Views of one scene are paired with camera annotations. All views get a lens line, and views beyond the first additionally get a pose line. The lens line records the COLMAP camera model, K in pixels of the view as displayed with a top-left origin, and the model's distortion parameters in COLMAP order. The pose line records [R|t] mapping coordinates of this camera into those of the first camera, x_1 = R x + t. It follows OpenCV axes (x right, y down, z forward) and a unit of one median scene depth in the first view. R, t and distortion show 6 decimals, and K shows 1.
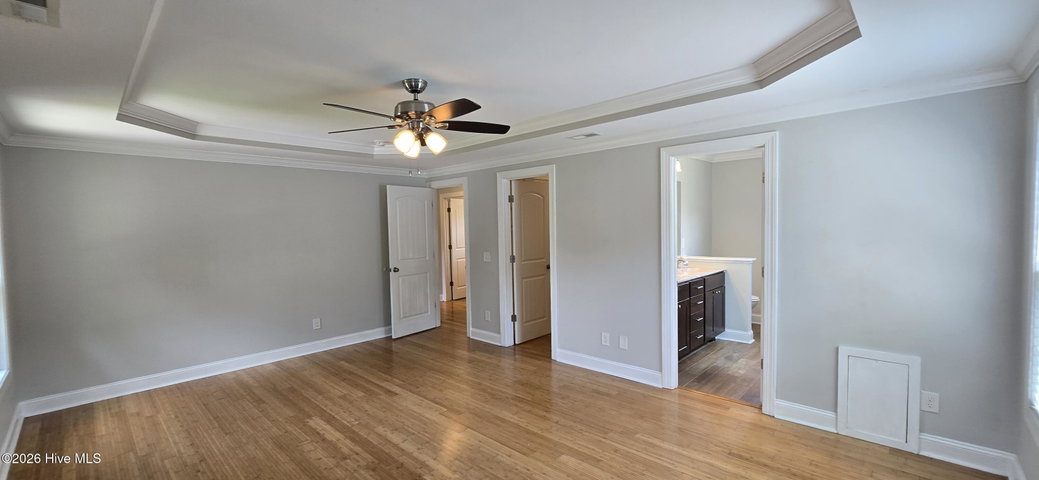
lens RADIAL K [[430.4, 0, 512.7], [0, 430.4, 246.7], [0, 0, 1]] dist [-0.010439, 0.000196]
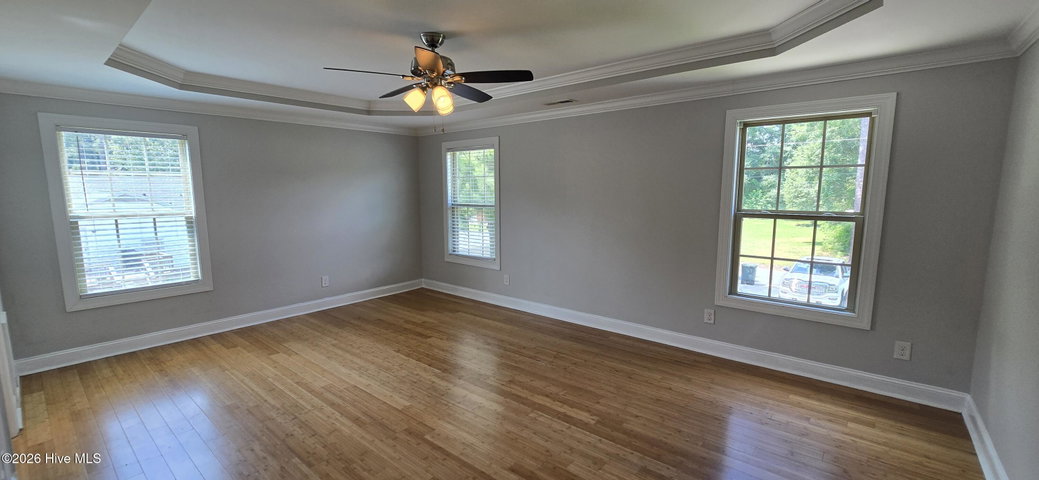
lens RADIAL K [[430.4, 0, 512.7], [0, 430.4, 246.7], [0, 0, 1]] dist [-0.010439, 0.000196]
pose [[-0.997843, 0.033035, -0.056729, -0.290660], [0.021943, 0.982295, 0.186052, -0.076683], [0.061871, 0.184405, -0.980901, 1.777568]]
